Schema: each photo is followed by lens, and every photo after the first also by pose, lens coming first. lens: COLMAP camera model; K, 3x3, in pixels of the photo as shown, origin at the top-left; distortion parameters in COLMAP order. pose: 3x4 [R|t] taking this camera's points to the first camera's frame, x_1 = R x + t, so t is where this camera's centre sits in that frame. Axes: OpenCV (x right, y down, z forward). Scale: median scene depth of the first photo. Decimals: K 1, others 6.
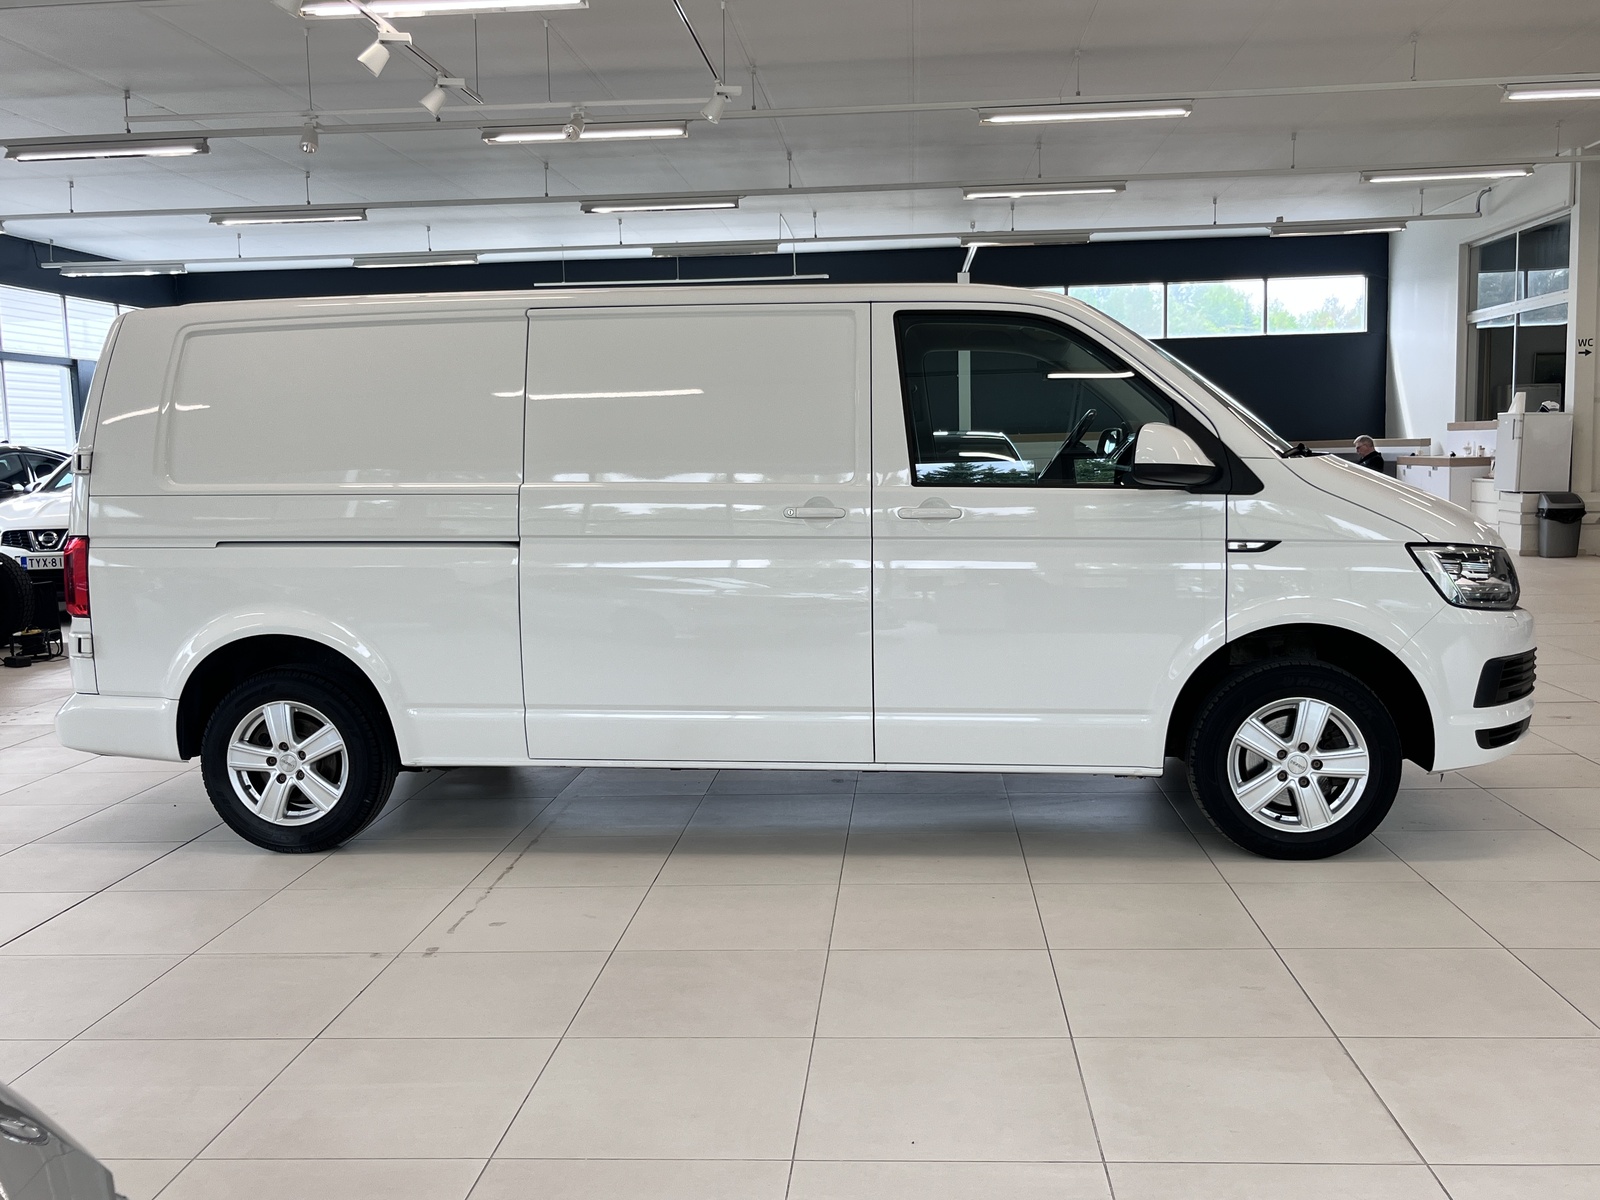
lens RADIAL K [[1489.1, 0, 800.0], [0, 1489.1, 600.0], [0, 0, 1]] dist [0.005772, 0.004395]
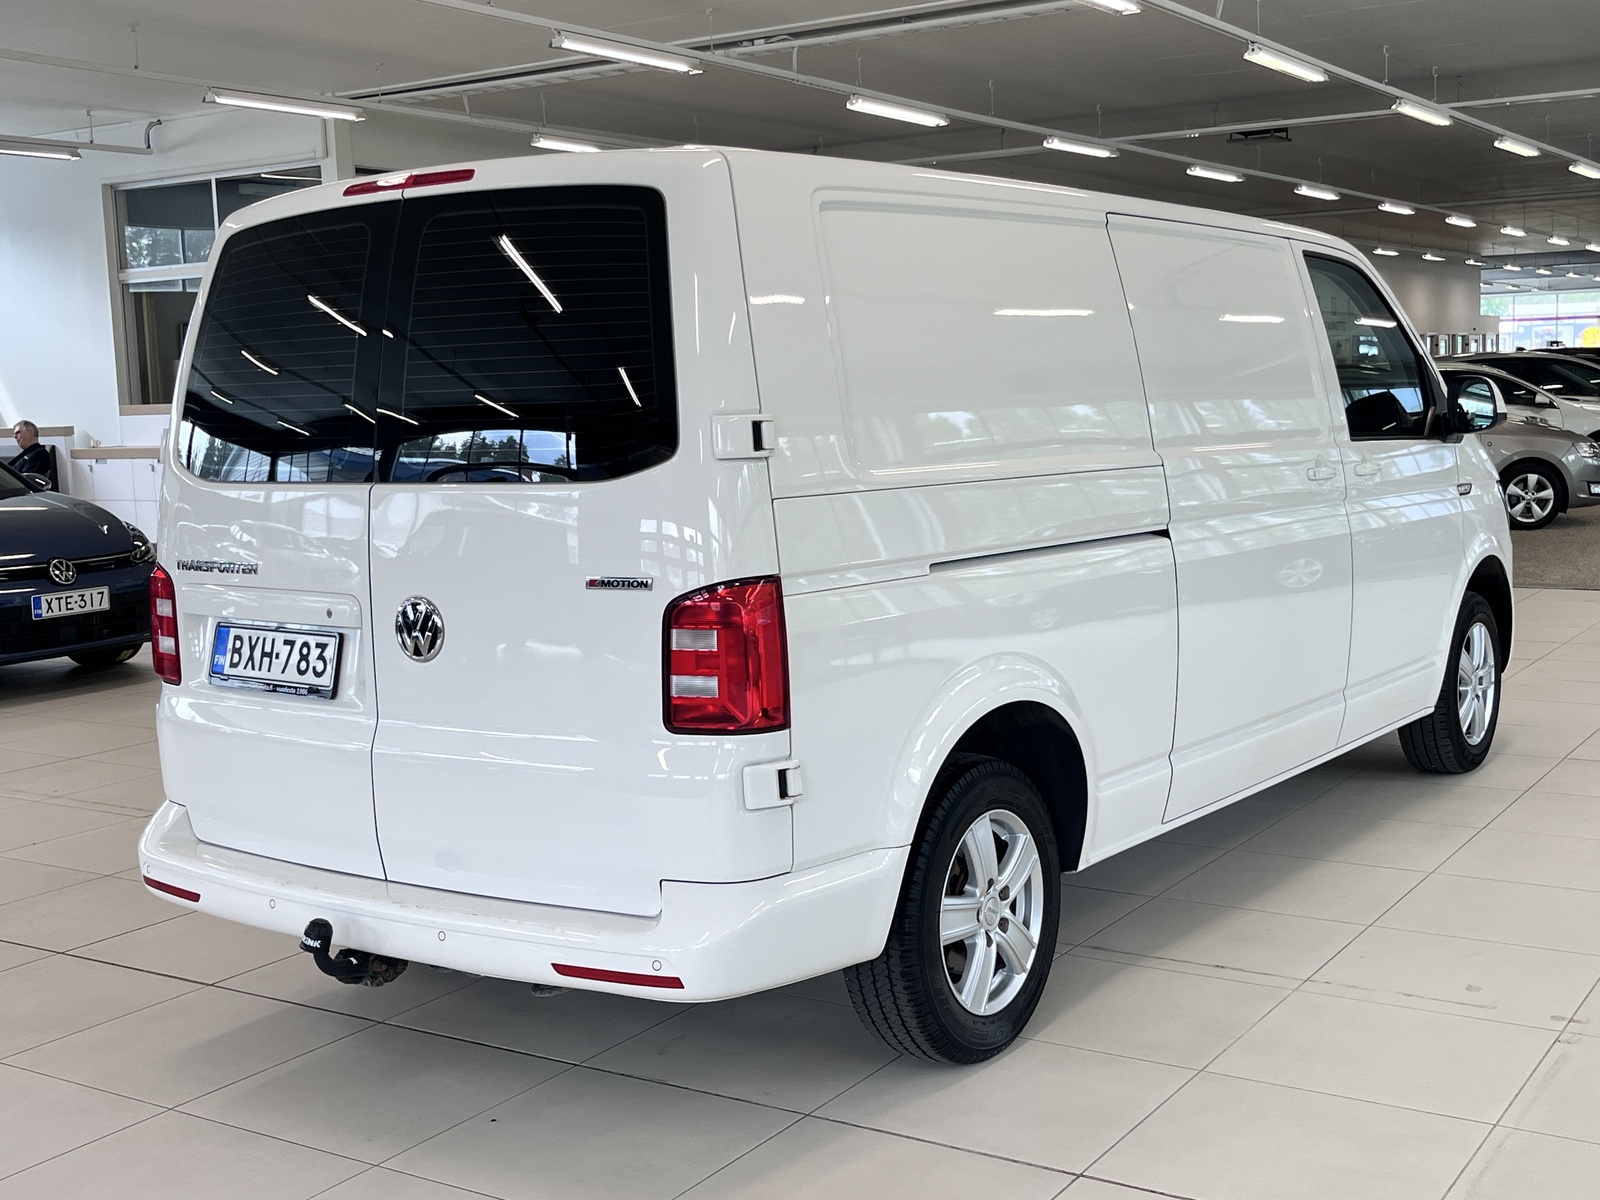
lens RADIAL K [[1909.6, 0, 800.0], [0, 1909.6, 600.0], [0, 0, 1]] dist [0.035464, 0.004808]
pose [[0.480118, -0.087612, 0.872818, -0.314516], [0.108792, 0.993265, 0.039858, -0.017647], [-0.870431, 0.075819, 0.486416, 0.198106]]
